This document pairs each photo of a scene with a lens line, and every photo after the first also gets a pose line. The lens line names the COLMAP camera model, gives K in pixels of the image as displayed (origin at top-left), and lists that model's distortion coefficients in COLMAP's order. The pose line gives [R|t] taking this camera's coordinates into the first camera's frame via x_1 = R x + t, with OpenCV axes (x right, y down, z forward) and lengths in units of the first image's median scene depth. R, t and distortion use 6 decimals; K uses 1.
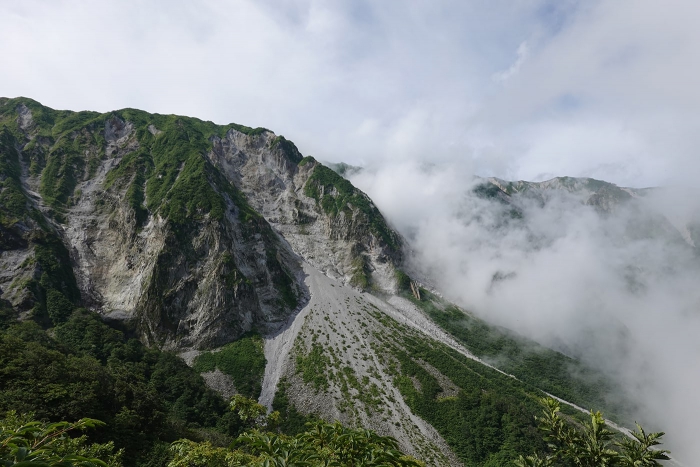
lens RADIAL K [[461.3, 0, 354.6], [0, 461.3, 232.1], [0, 0, 1]] dist [-0.007811, -0.000034]
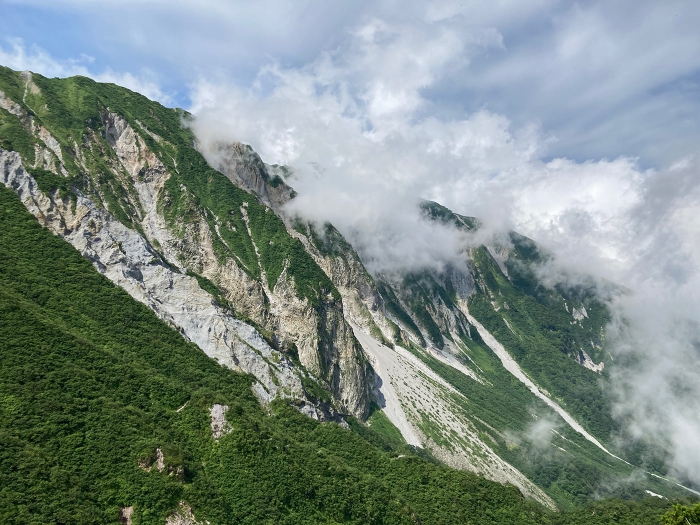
lens RADIAL K [[568.4, 0, 353.7], [0, 568.4, 254.9], [0, 0, 1]] dist [0.048551, -0.018889]
pose [[0.813002, 0.080668, 0.576646, -0.897564], [-0.187907, 0.973717, 0.128711, -0.266571], [-0.551107, -0.212999, 0.806791, -0.074348]]
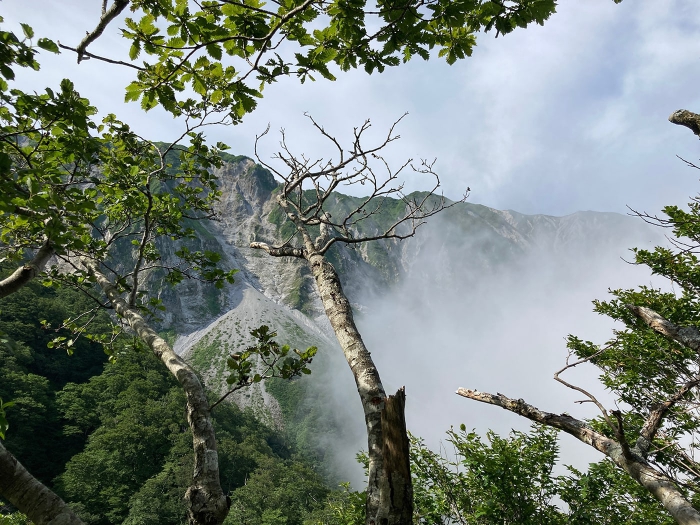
lens RADIAL K [[568.4, 0, 354.9], [0, 568.4, 261.4], [0, 0, 1]] dist [0.048551, -0.018889]
pose [[0.987813, 0.032560, -0.152202, 0.363445], [-0.037442, 0.998869, -0.029317, 0.052521], [0.151075, 0.034659, 0.987915, -0.300378]]
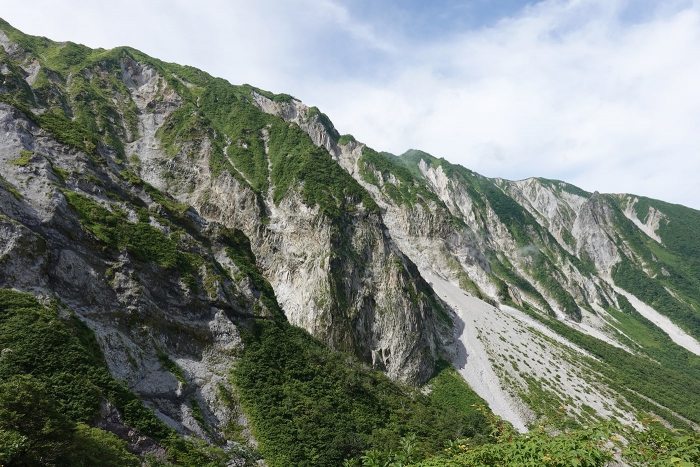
lens RADIAL K [[461.3, 0, 348.8], [0, 461.3, 233.3], [0, 0, 1]] dist [-0.007811, -0.000034]
pose [[0.962688, 0.042645, 0.267232, -0.460333], [-0.053564, 0.997996, 0.033702, -0.013846], [-0.265259, -0.046759, 0.963043, 0.231240]]
